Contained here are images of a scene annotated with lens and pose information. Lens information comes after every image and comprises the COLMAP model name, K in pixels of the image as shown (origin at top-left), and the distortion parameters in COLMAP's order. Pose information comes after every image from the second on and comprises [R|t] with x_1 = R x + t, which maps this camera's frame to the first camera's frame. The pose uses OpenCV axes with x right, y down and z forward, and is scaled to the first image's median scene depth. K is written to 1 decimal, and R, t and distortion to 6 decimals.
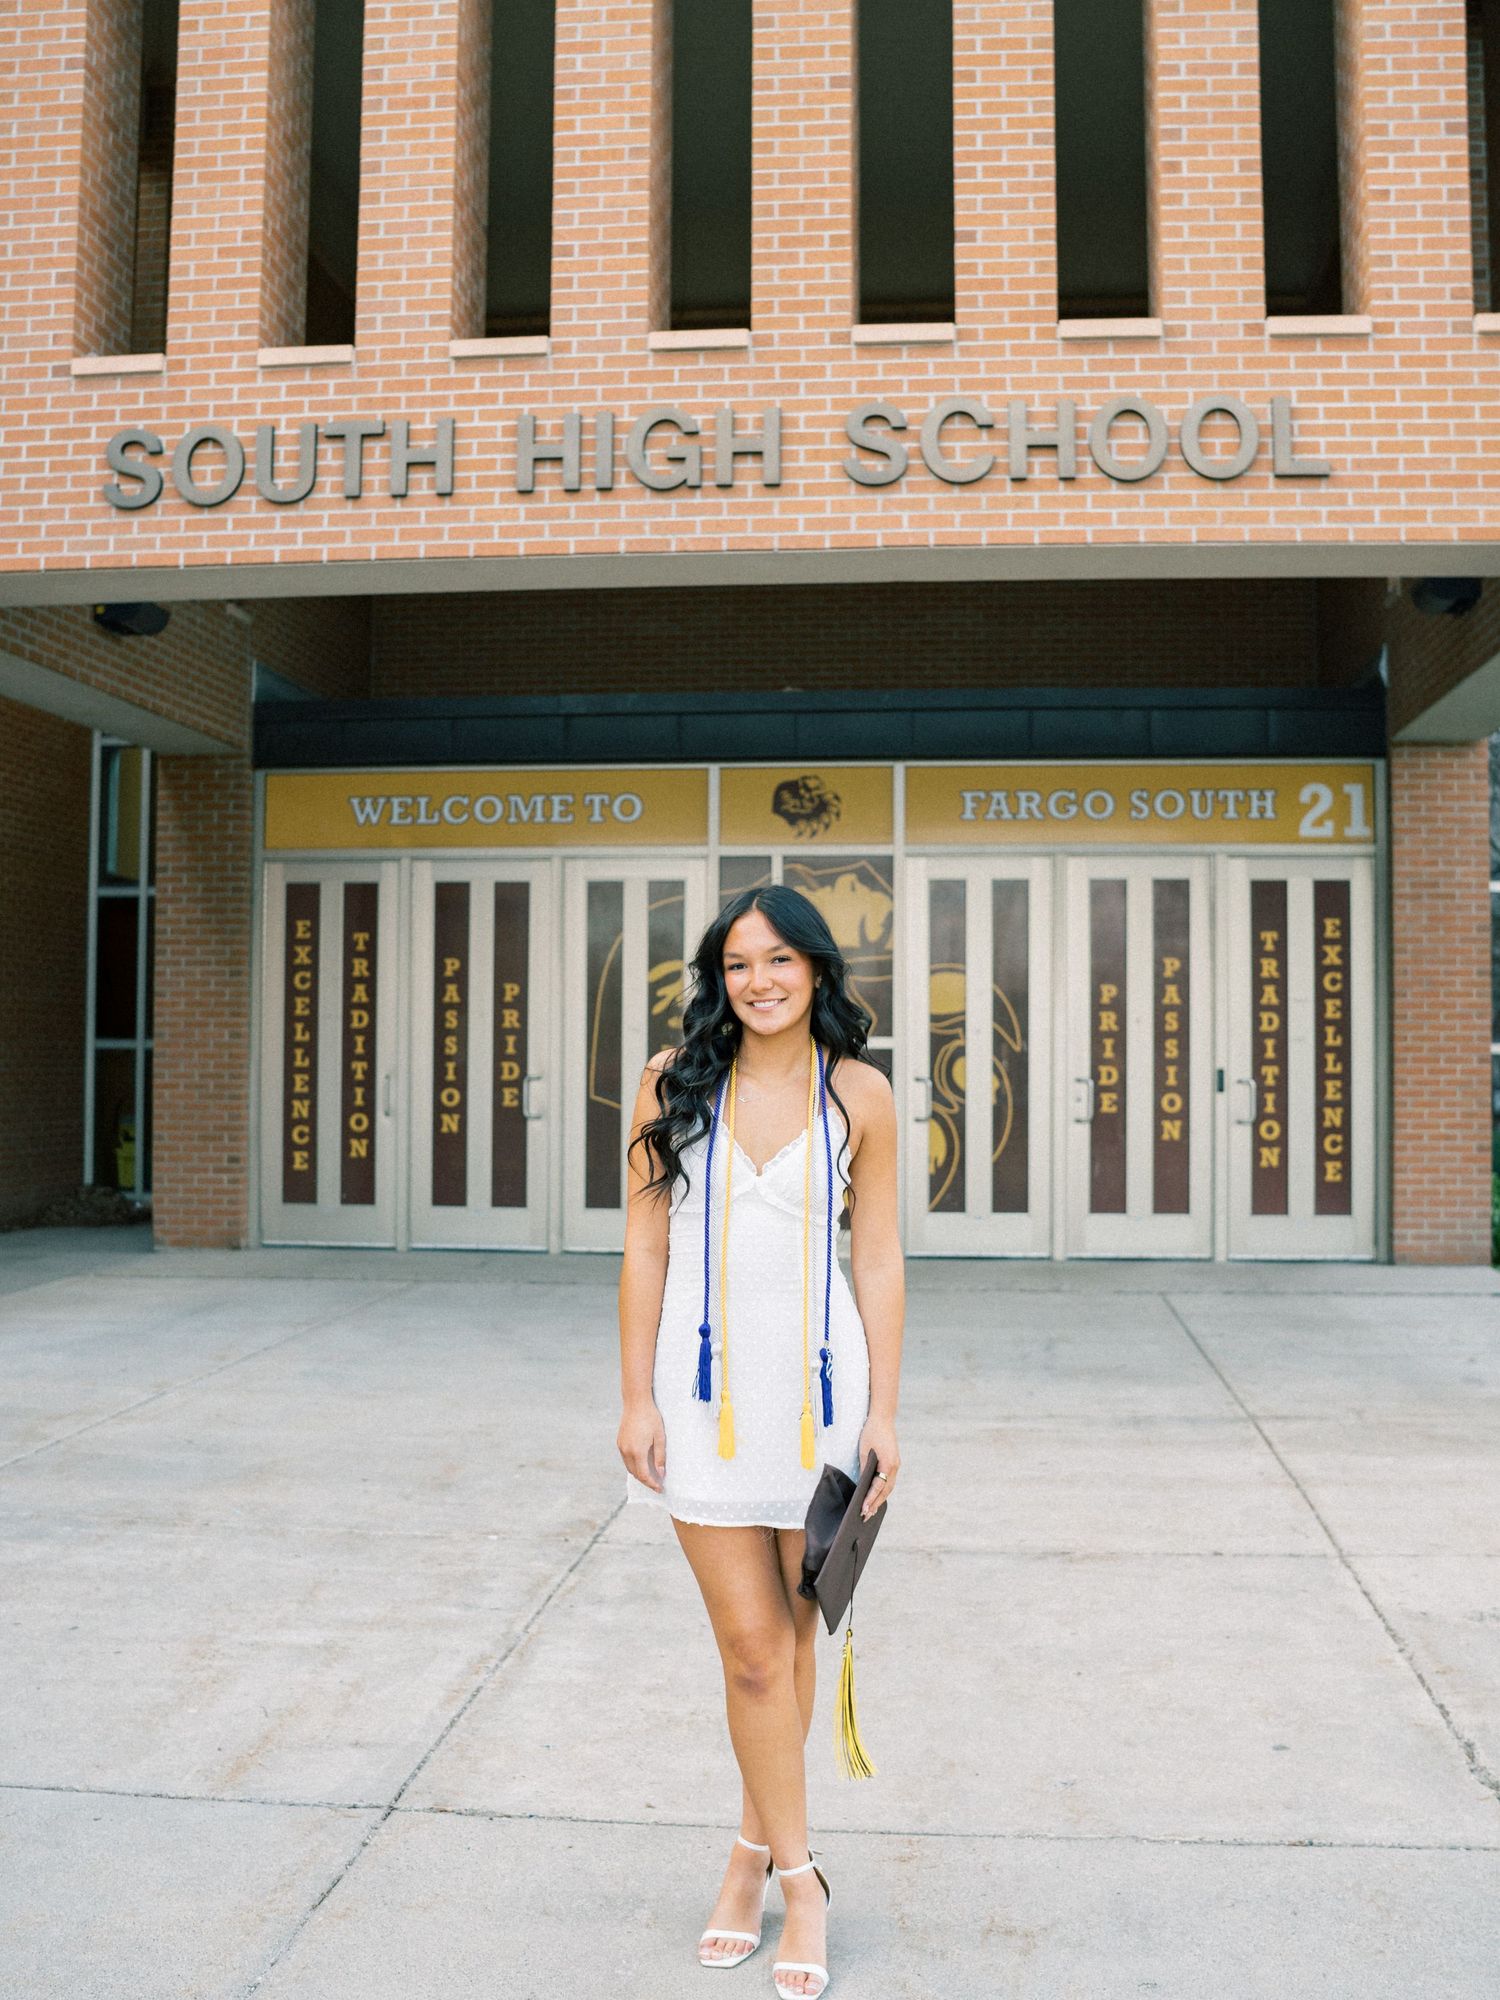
lens RADIAL K [[2276.1, 0, 750.0], [0, 2276.1, 1000.0], [0, 0, 1]] dist [-0.196890, 0.247019]
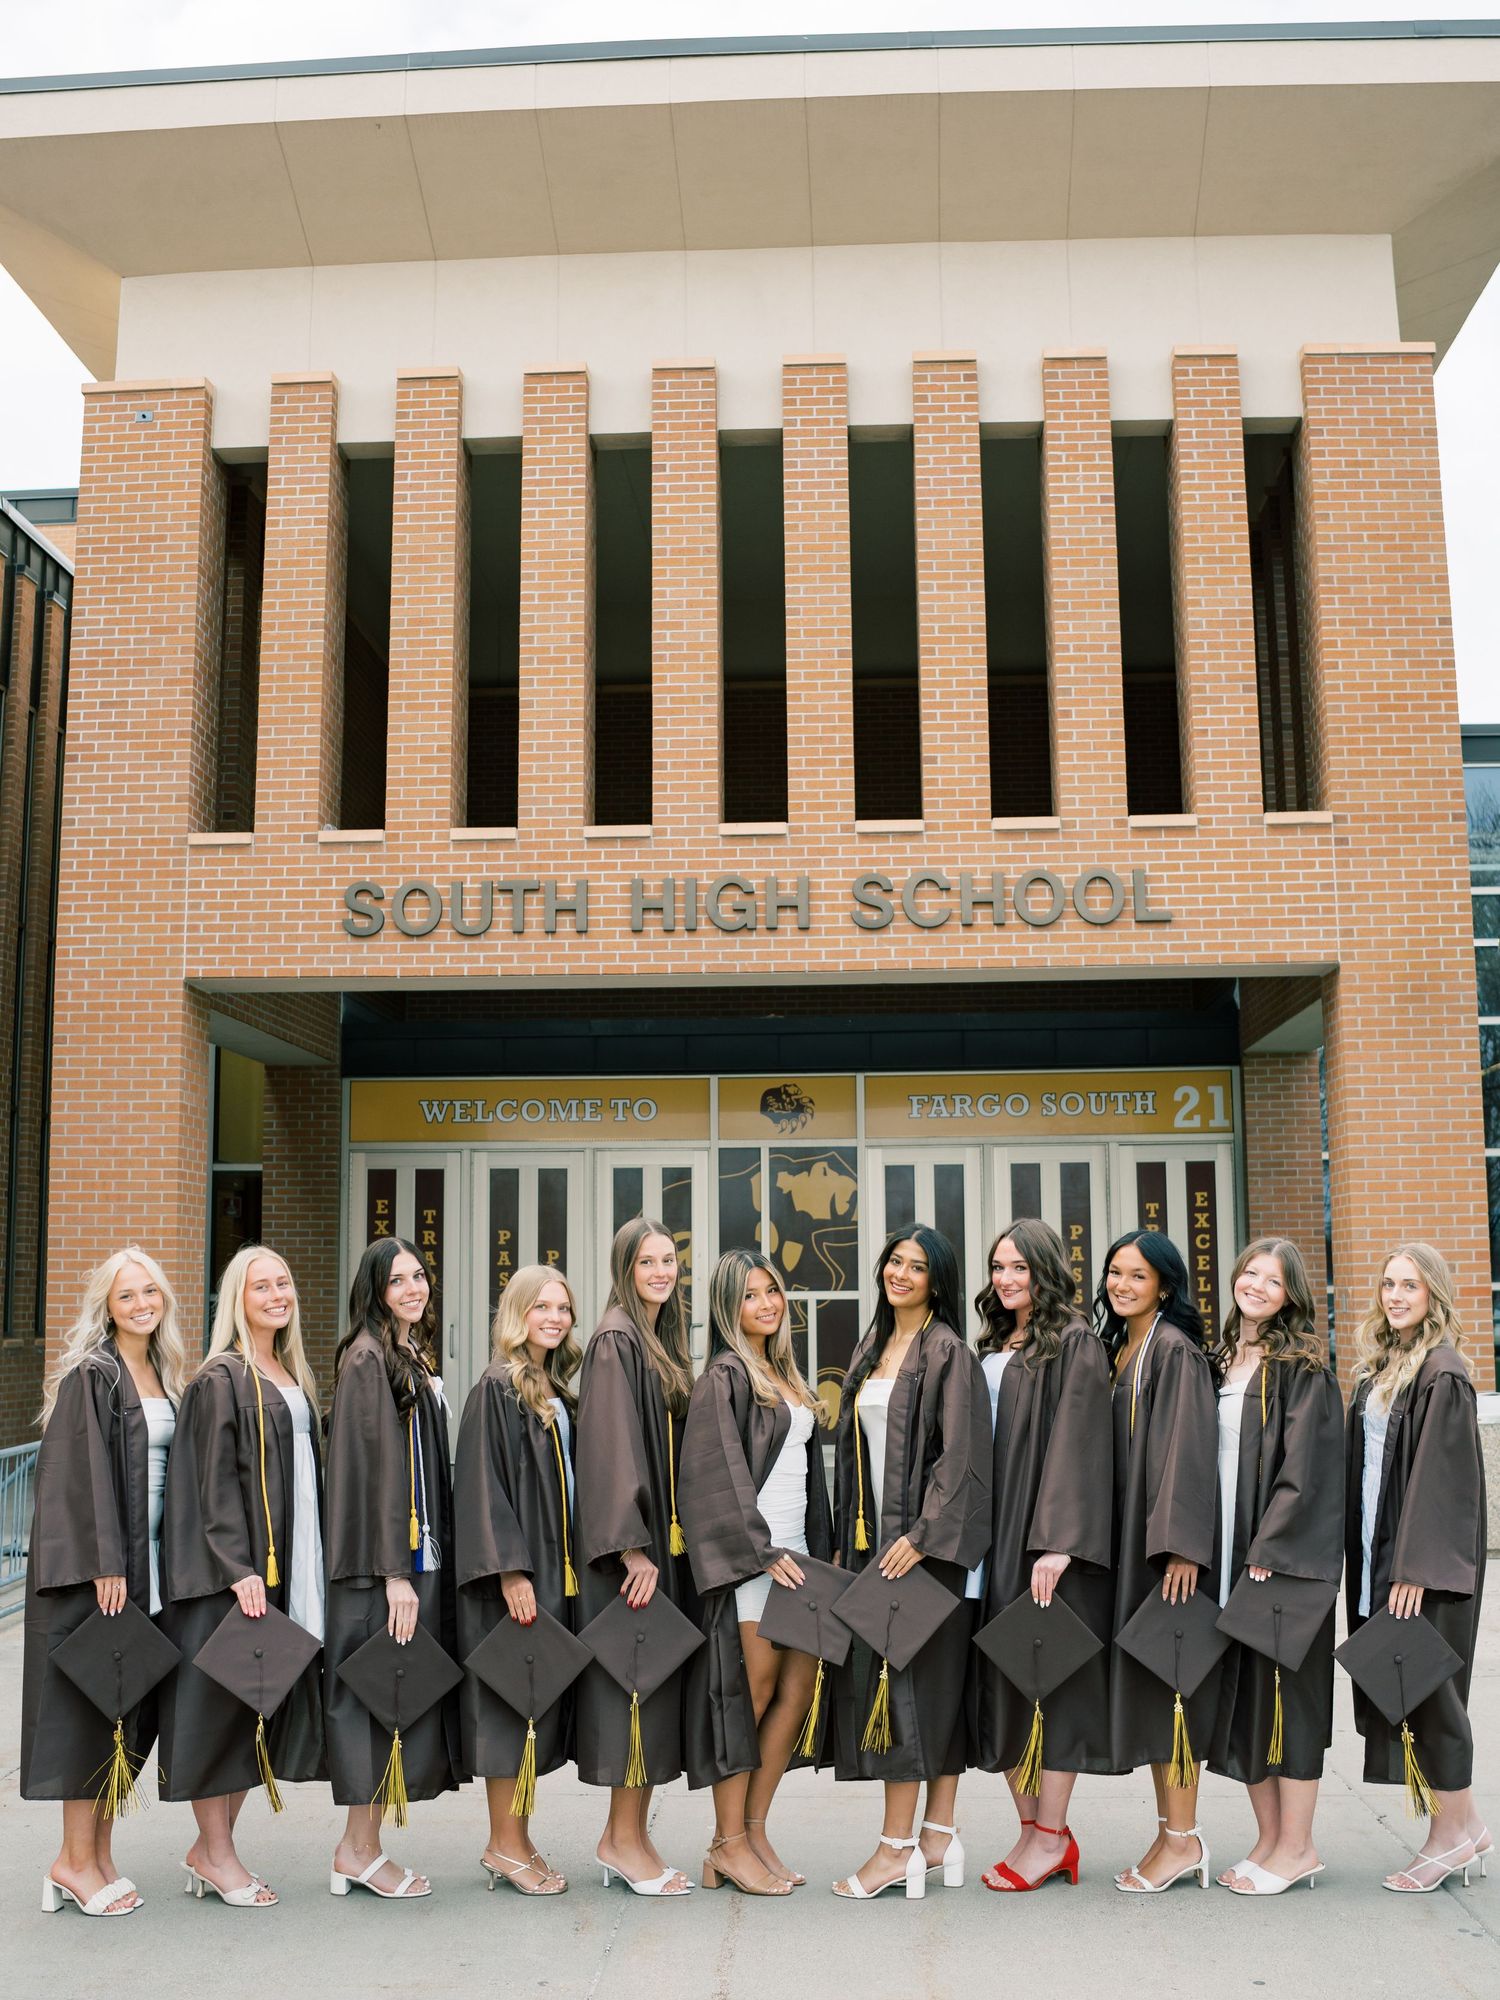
lens RADIAL K [[2662.7, 0, 716.6], [0, 2662.7, 817.7], [0, 0, 1]] dist [-0.212449, 0.428592]
pose [[0.998883, -0.001808, 0.047223, -0.129694], [0.008986, 0.988303, -0.152241, -0.031160], [-0.046395, 0.152495, 0.987215, -0.747480]]
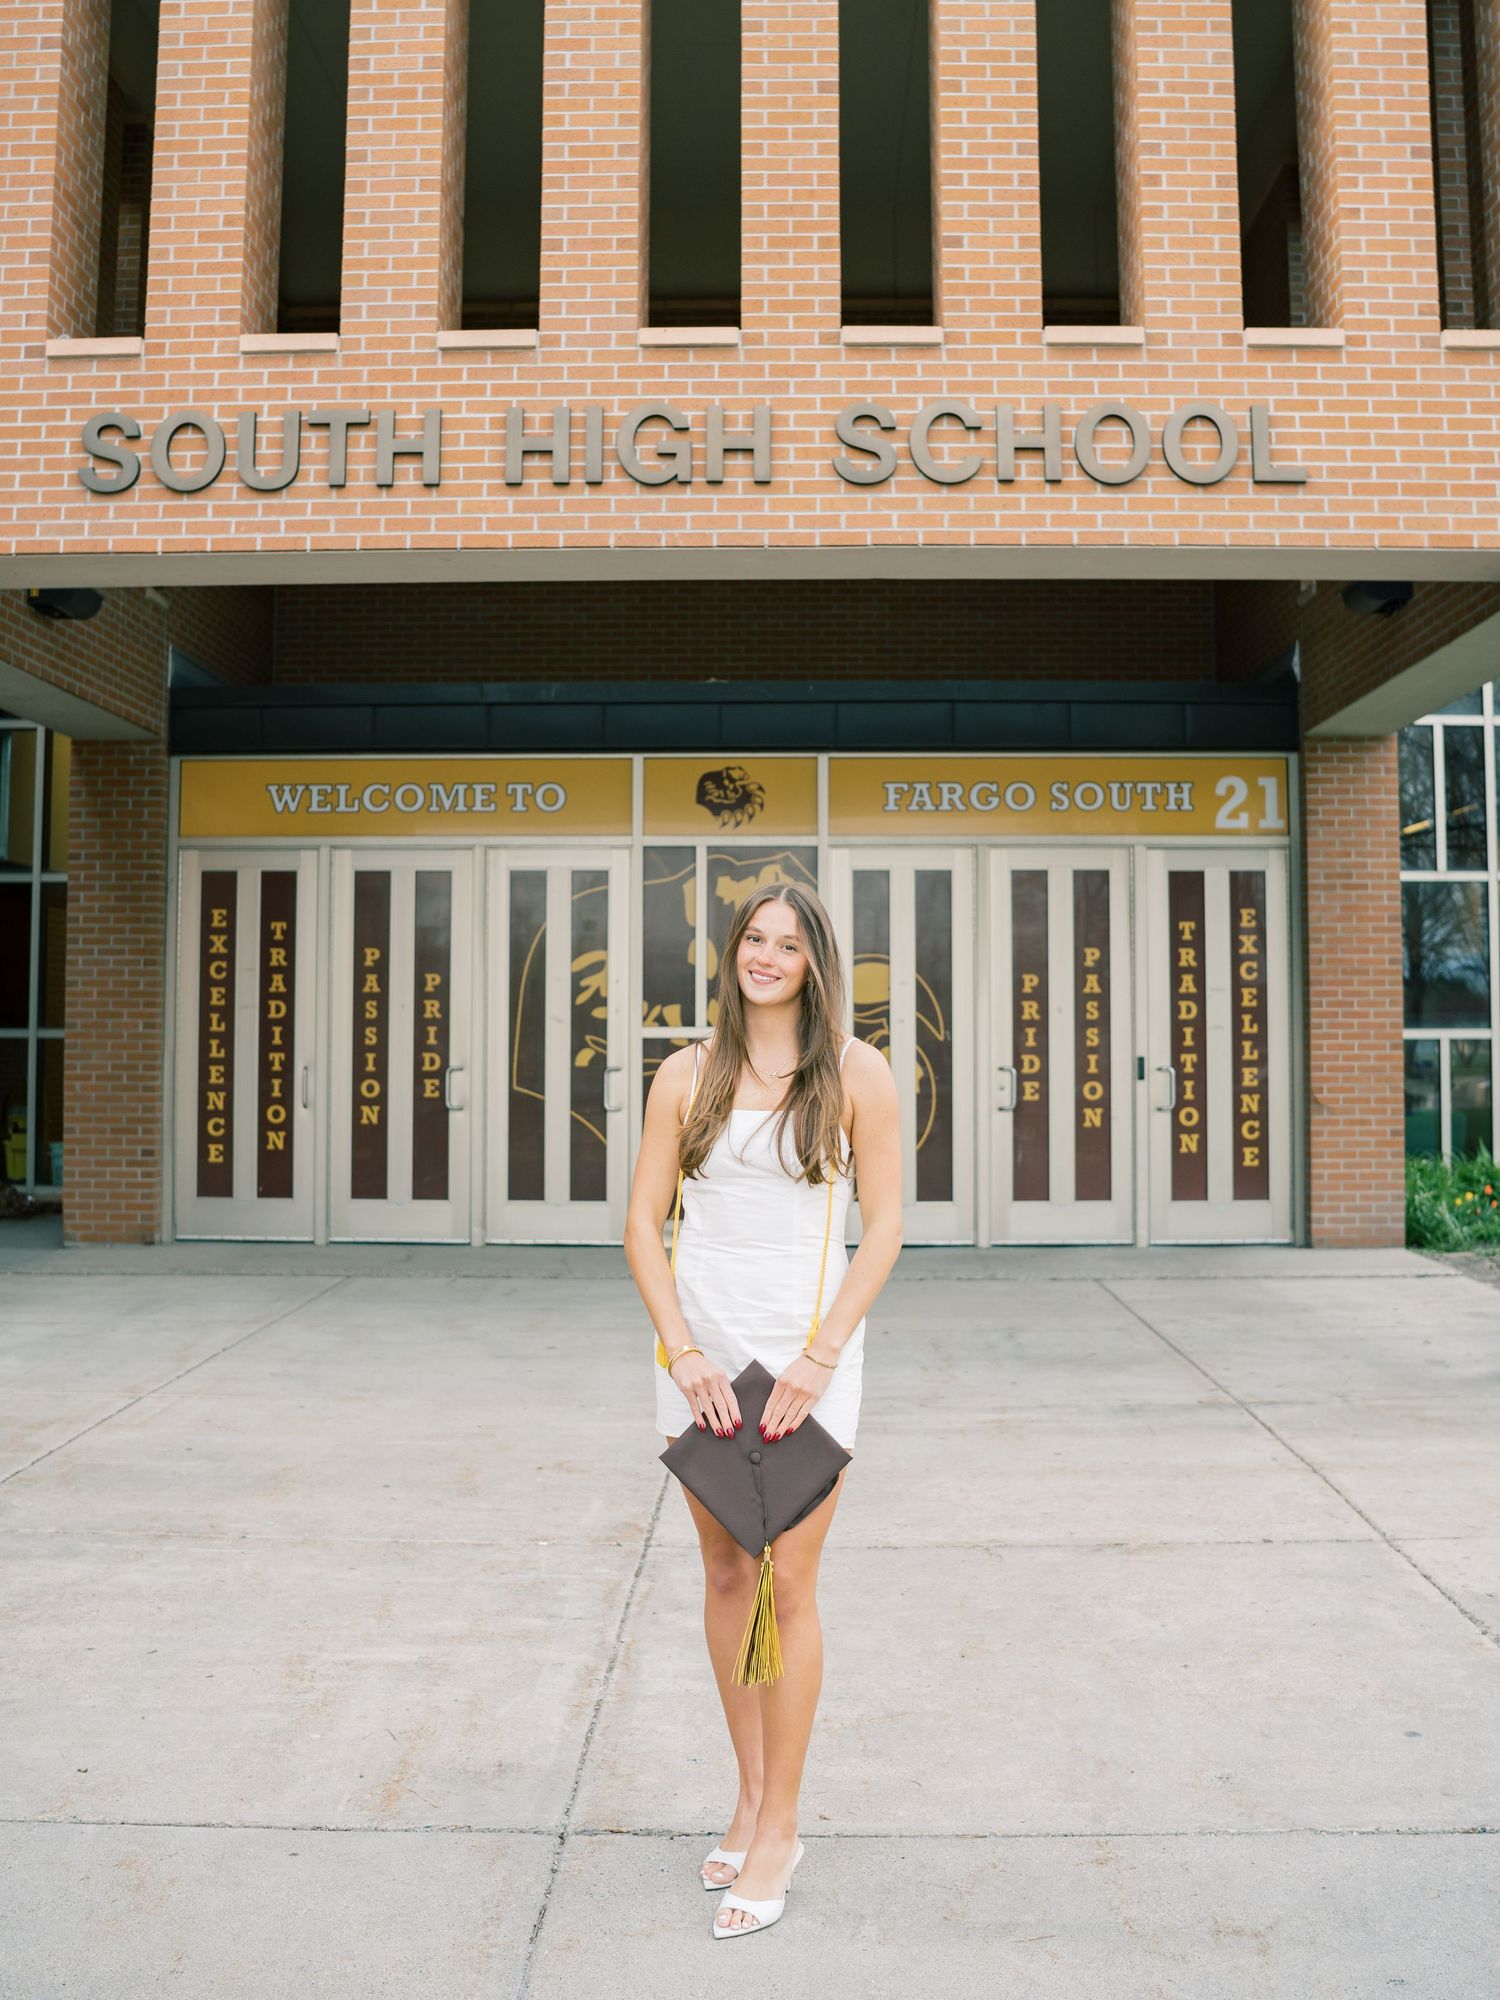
lens RADIAL K [[2273.0, 0, 770.1], [0, 2273.0, 894.3], [0, 0, 1]] dist [-0.198149, 0.244272]
pose [[0.995570, 0.001944, 0.093999, -0.079949], [0.001680, 0.999259, -0.038458, -0.005593], [-0.094004, 0.038446, 0.994829, 0.003061]]
